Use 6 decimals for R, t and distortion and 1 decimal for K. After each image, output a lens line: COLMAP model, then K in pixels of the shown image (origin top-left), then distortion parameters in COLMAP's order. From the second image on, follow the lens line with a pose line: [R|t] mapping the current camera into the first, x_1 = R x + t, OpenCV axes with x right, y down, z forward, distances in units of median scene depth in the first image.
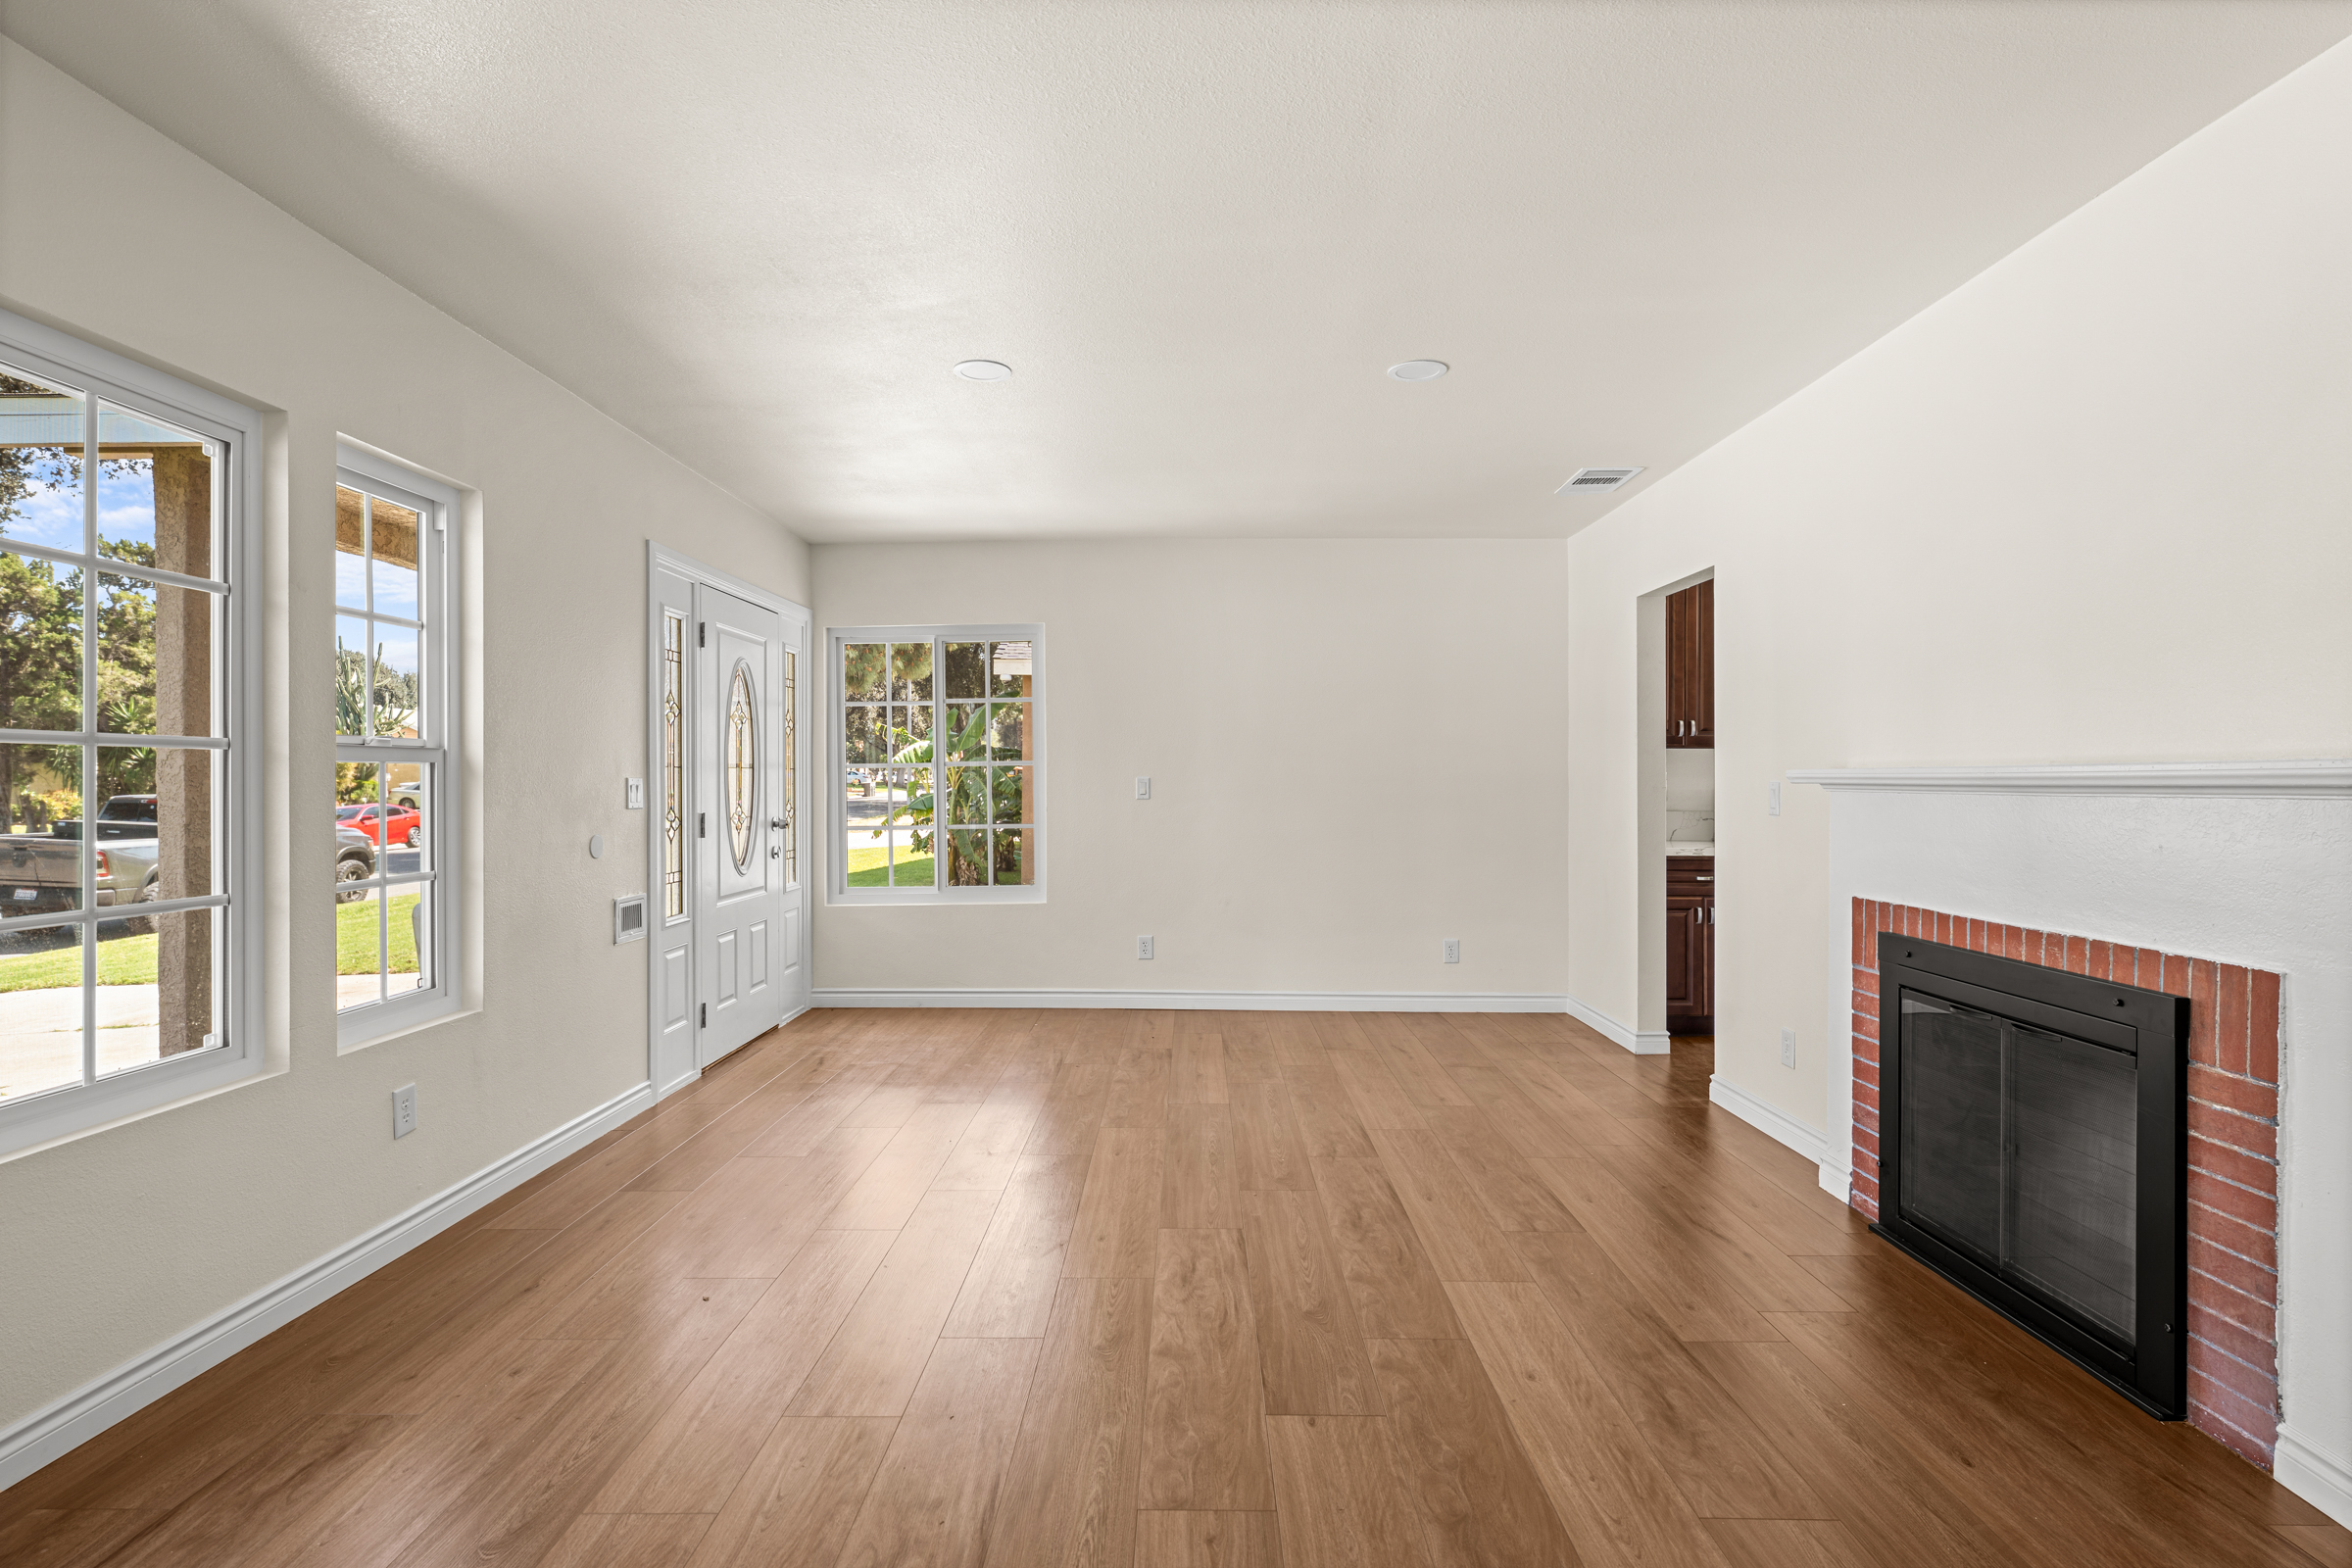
lens RADIAL K [[1185.7, 0, 1176.6], [0, 1185.7, 787.3], [0, 0, 1]] dist [-0.000543, 0.000533]
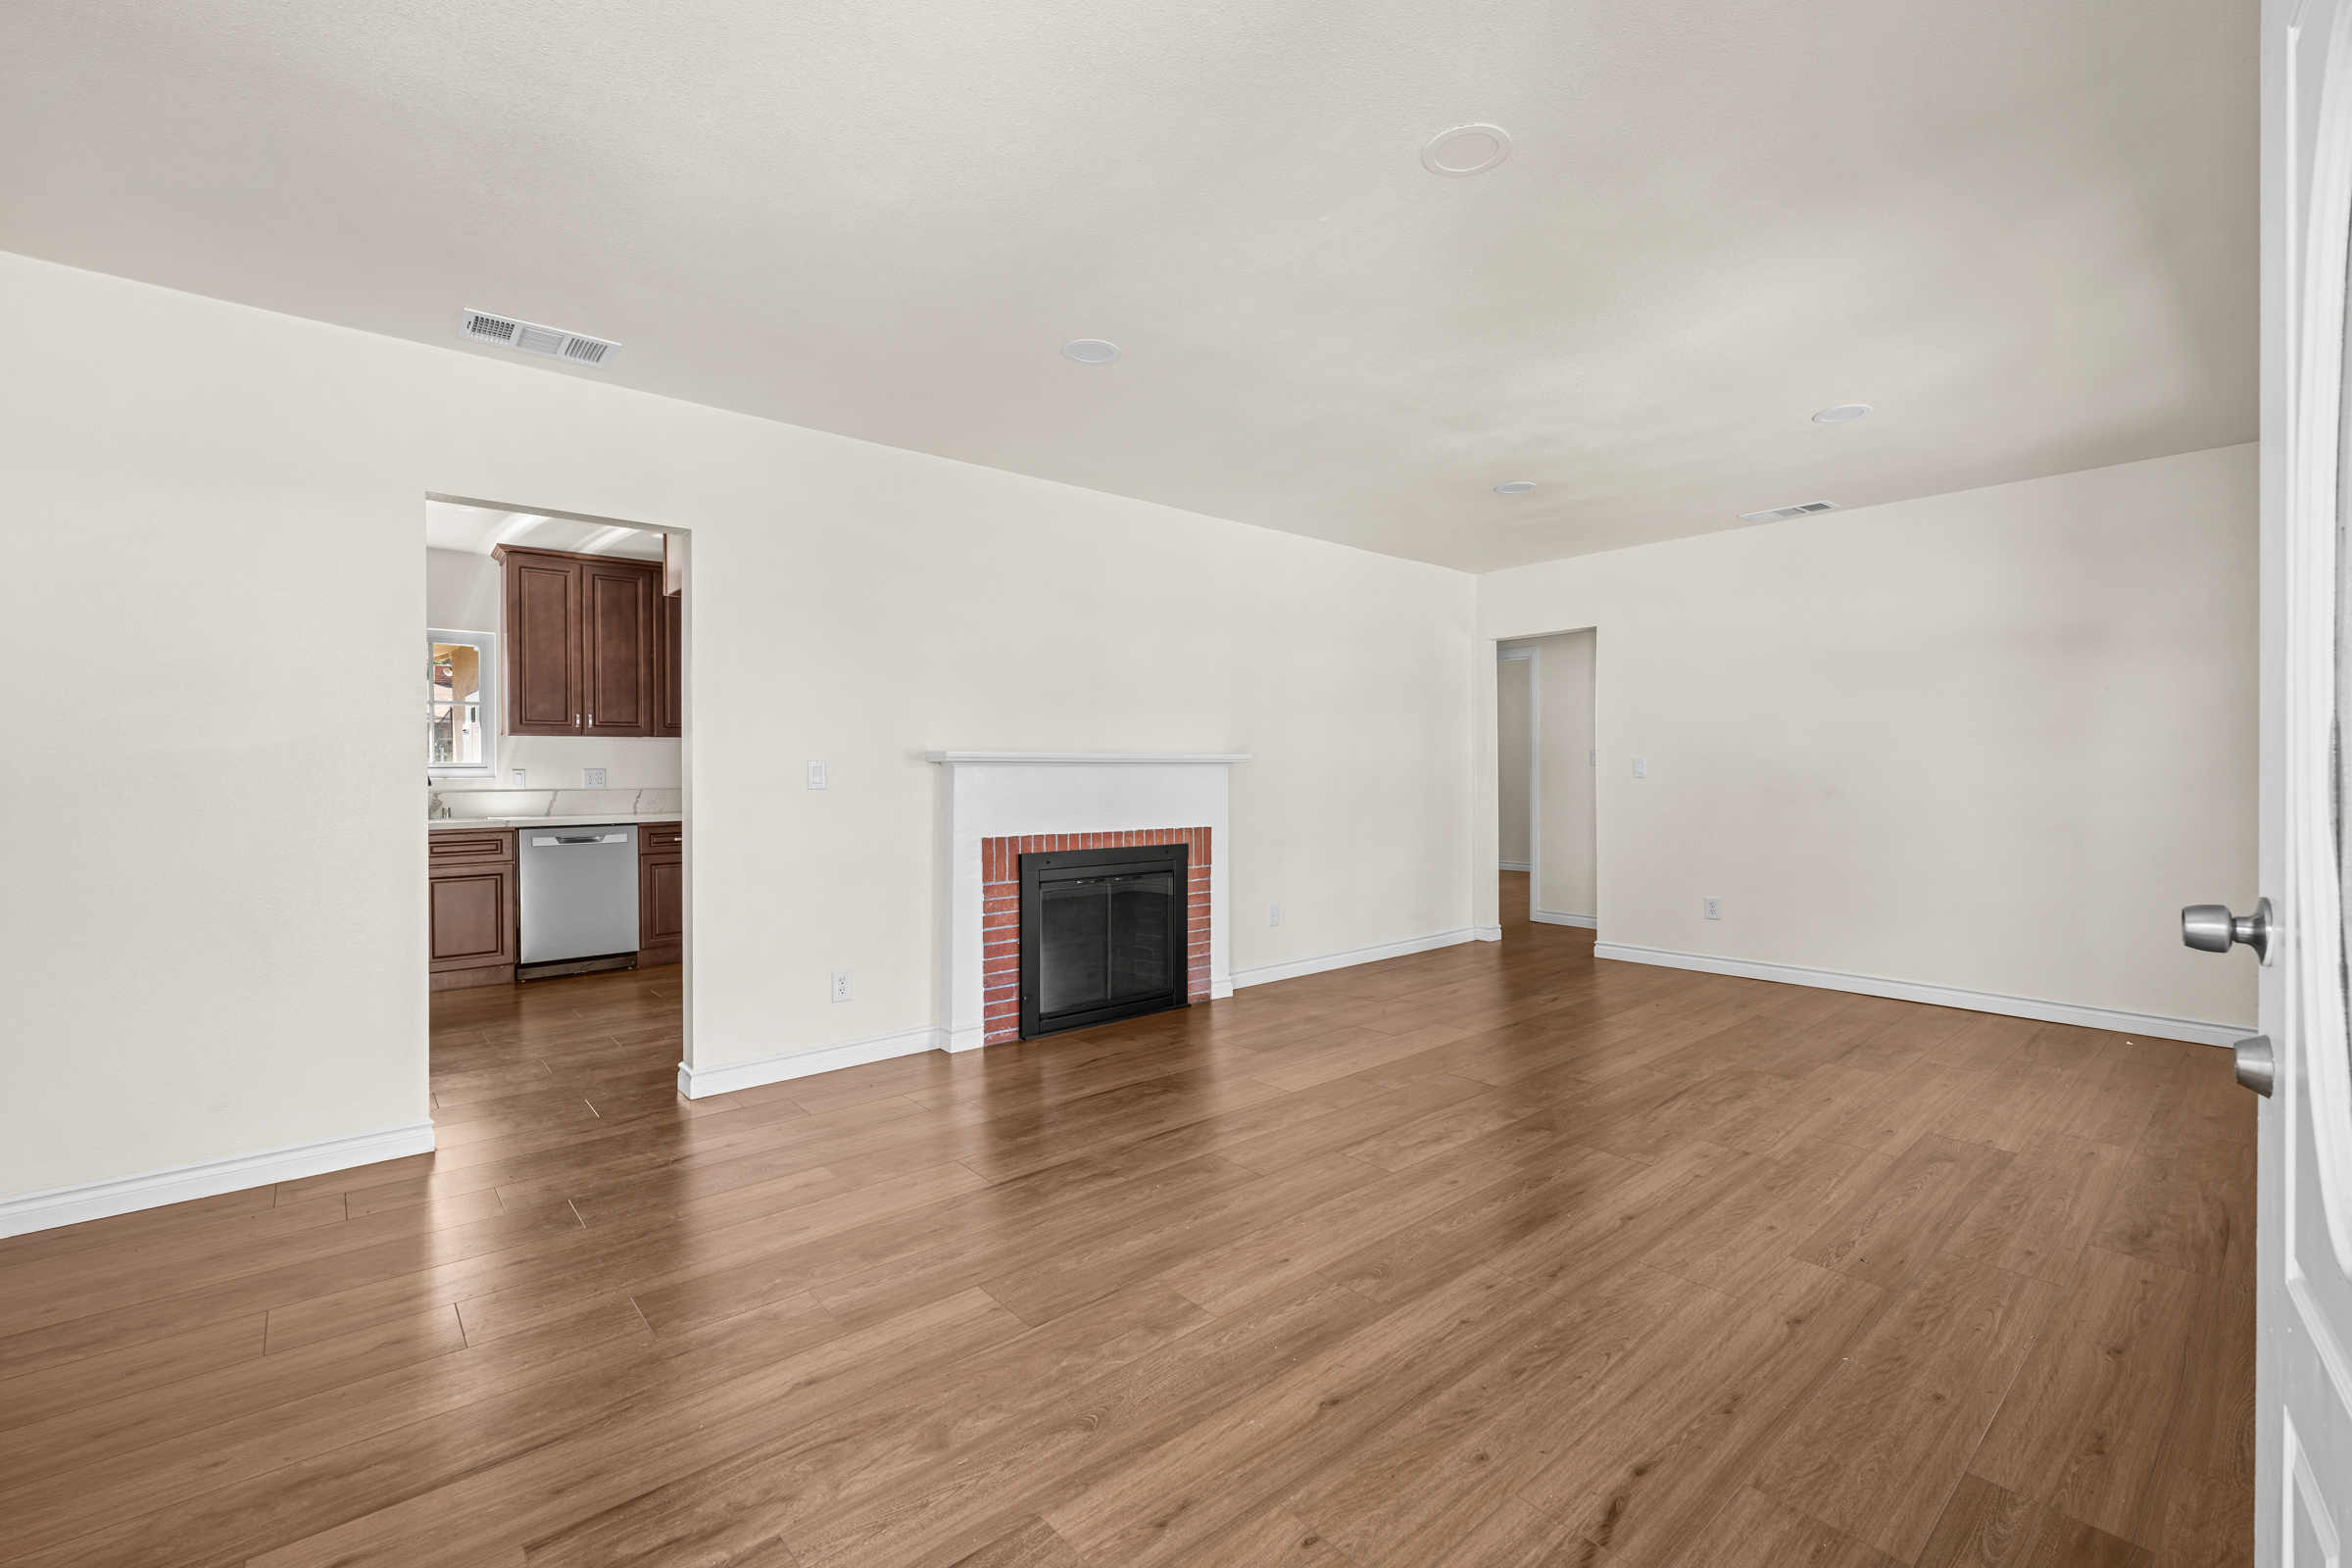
lens RADIAL K [[999.2, 0, 1179.3], [0, 999.2, 765.9], [0, 0, 1]] dist [-0.004544, 0.000539]
pose [[-0.663120, 0.002925, 0.748507, -0.551693], [0.006170, 0.999980, 0.001558, 0.001517], [-0.748487, 0.005651, -0.663125, 1.709306]]
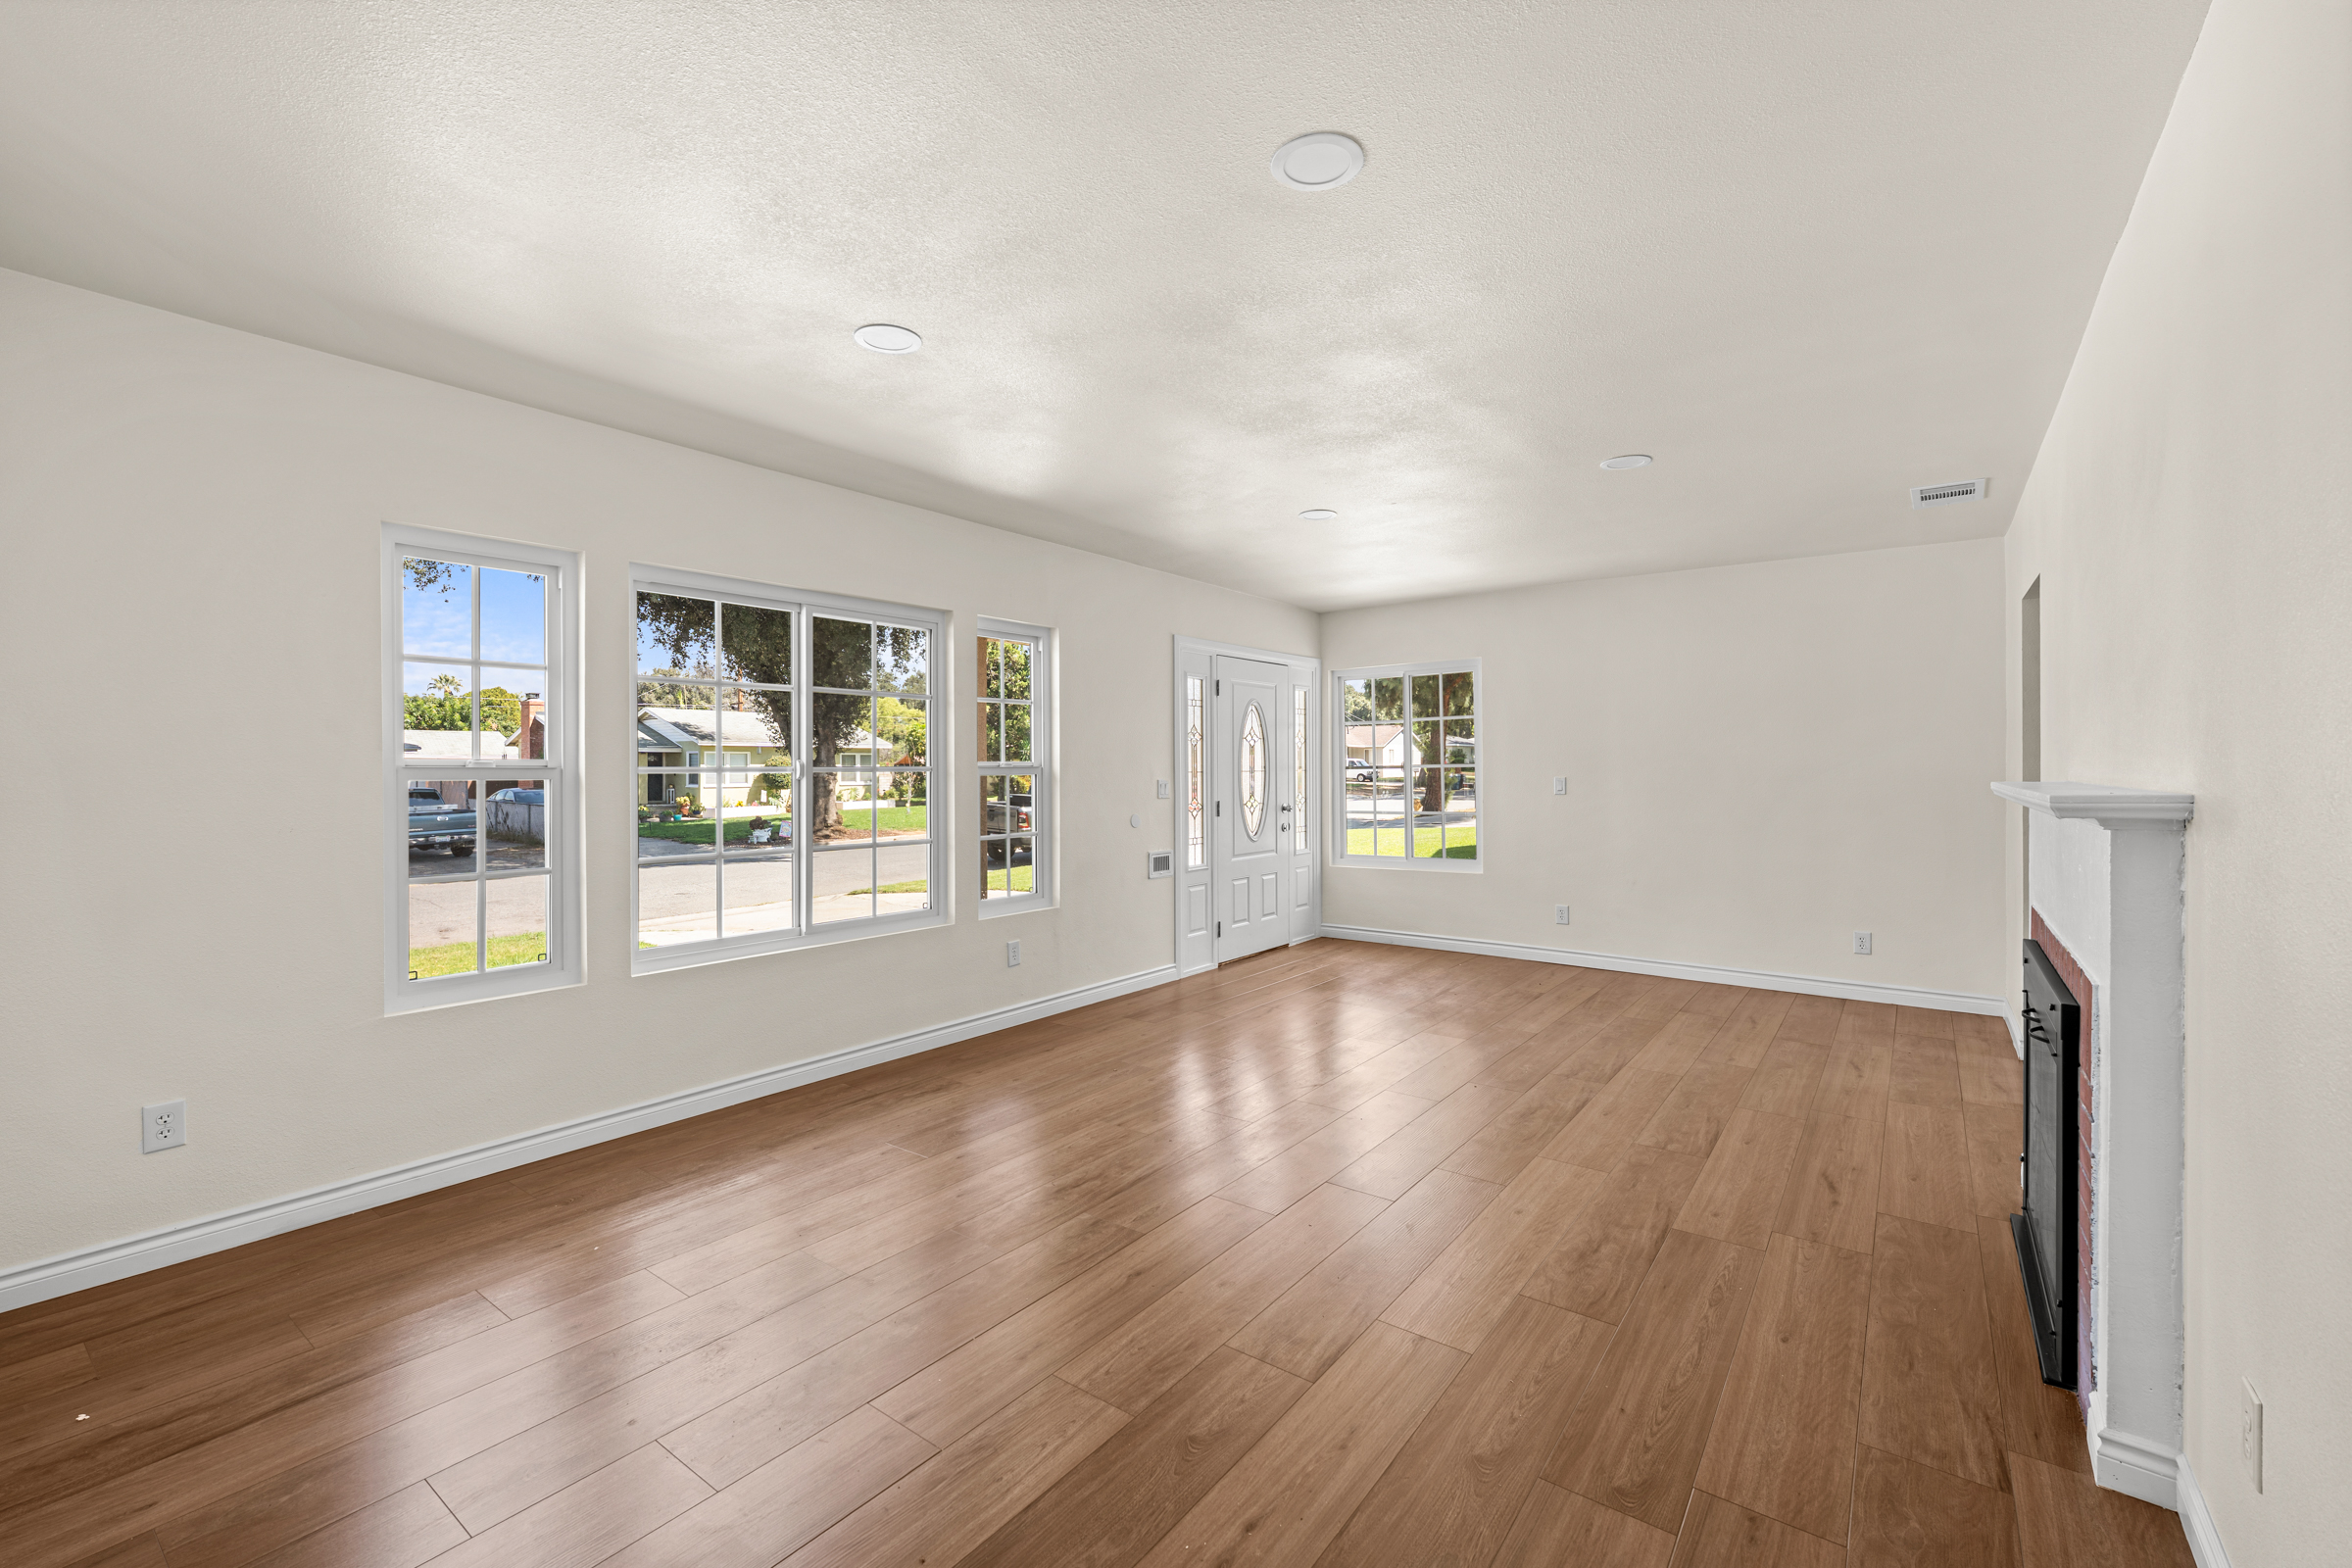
lens RADIAL K [[999.2, 0, 1160.3], [0, 999.2, 784.3], [0, 0, 1]] dist [-0.004544, 0.000539]
pose [[0.801613, 0.008687, -0.597780, 0.495487], [-0.001086, 0.999914, 0.013074, -0.027167], [0.597842, -0.009831, 0.801554, -0.165681]]
